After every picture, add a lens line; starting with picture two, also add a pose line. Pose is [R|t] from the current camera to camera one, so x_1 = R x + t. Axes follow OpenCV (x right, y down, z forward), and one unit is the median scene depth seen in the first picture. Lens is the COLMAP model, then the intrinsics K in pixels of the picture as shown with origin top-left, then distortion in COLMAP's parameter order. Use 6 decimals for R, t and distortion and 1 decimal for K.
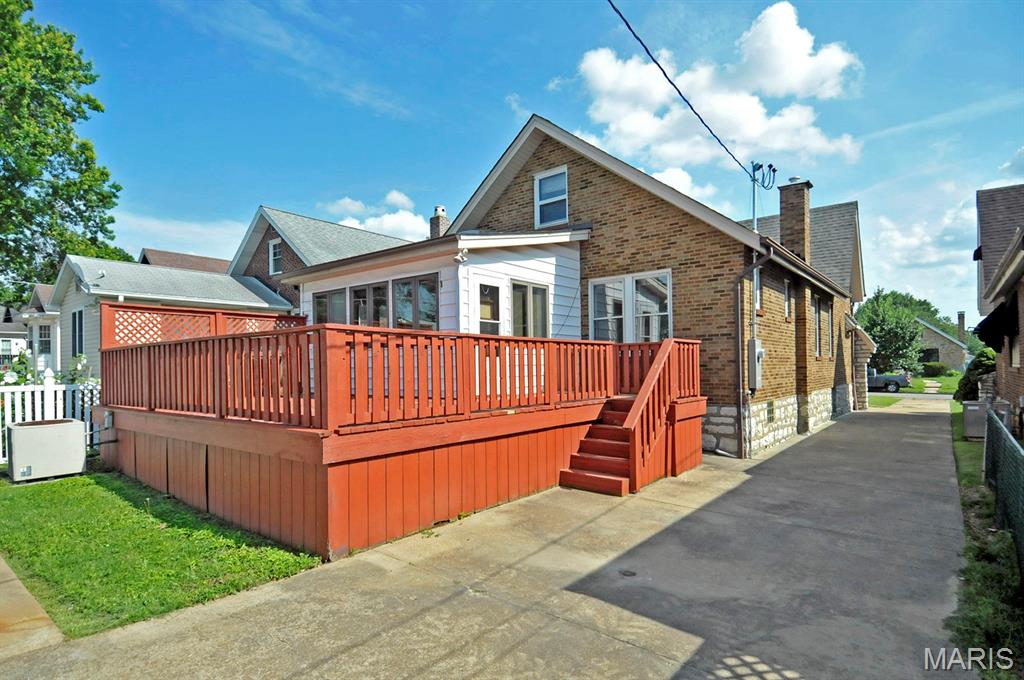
lens RADIAL K [[540.7, 0, 509.5], [0, 540.7, 361.4], [0, 0, 1]] dist [0.045450, -0.052146]
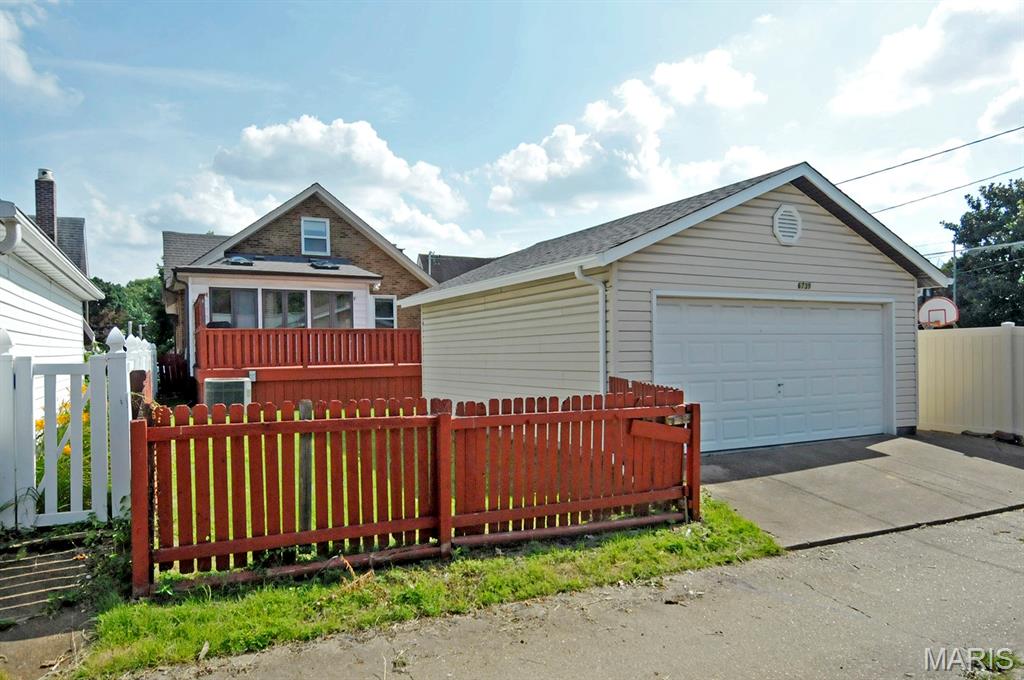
lens RADIAL K [[675.3, 0, 513.0], [0, 675.3, 358.6], [0, 0, 1]] dist [0.034432, -0.001414]
pose [[0.406483, -0.004658, 0.913646, -1.697357], [-0.003726, 0.999970, 0.006756, 0.031658], [-0.913651, -0.006151, 0.406454, -0.329627]]
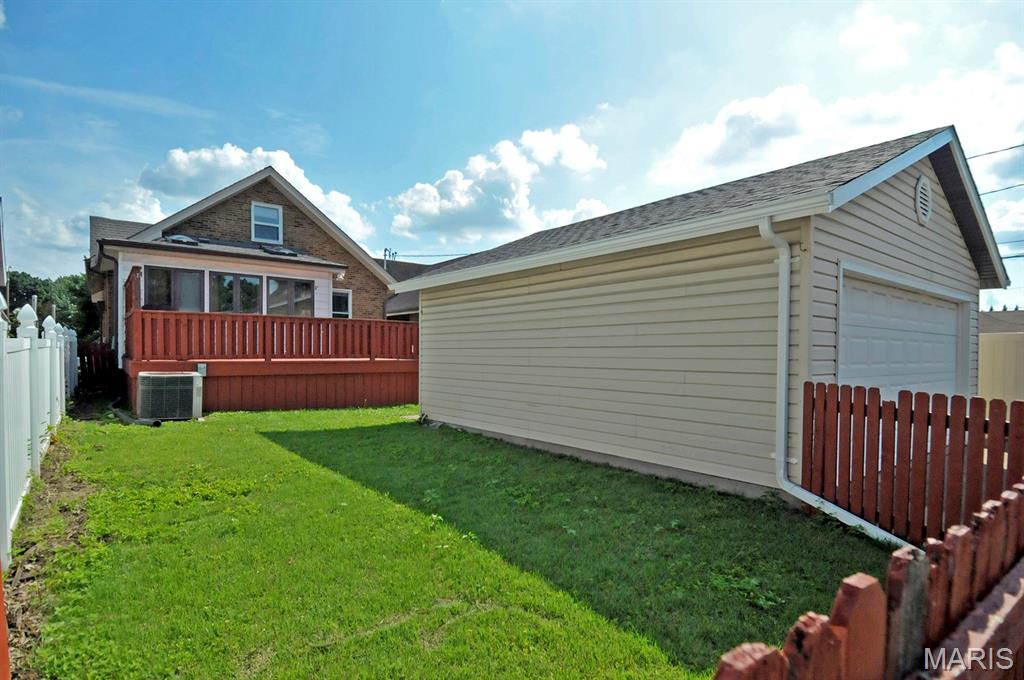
lens RADIAL K [[540.7, 0, 509.5], [0, 540.7, 361.4], [0, 0, 1]] dist [0.045450, -0.052146]
pose [[0.231504, -0.002145, 0.972832, -1.396588], [-0.024993, 0.999654, 0.008151, 0.045186], [-0.972513, -0.026201, 0.231370, 0.036708]]
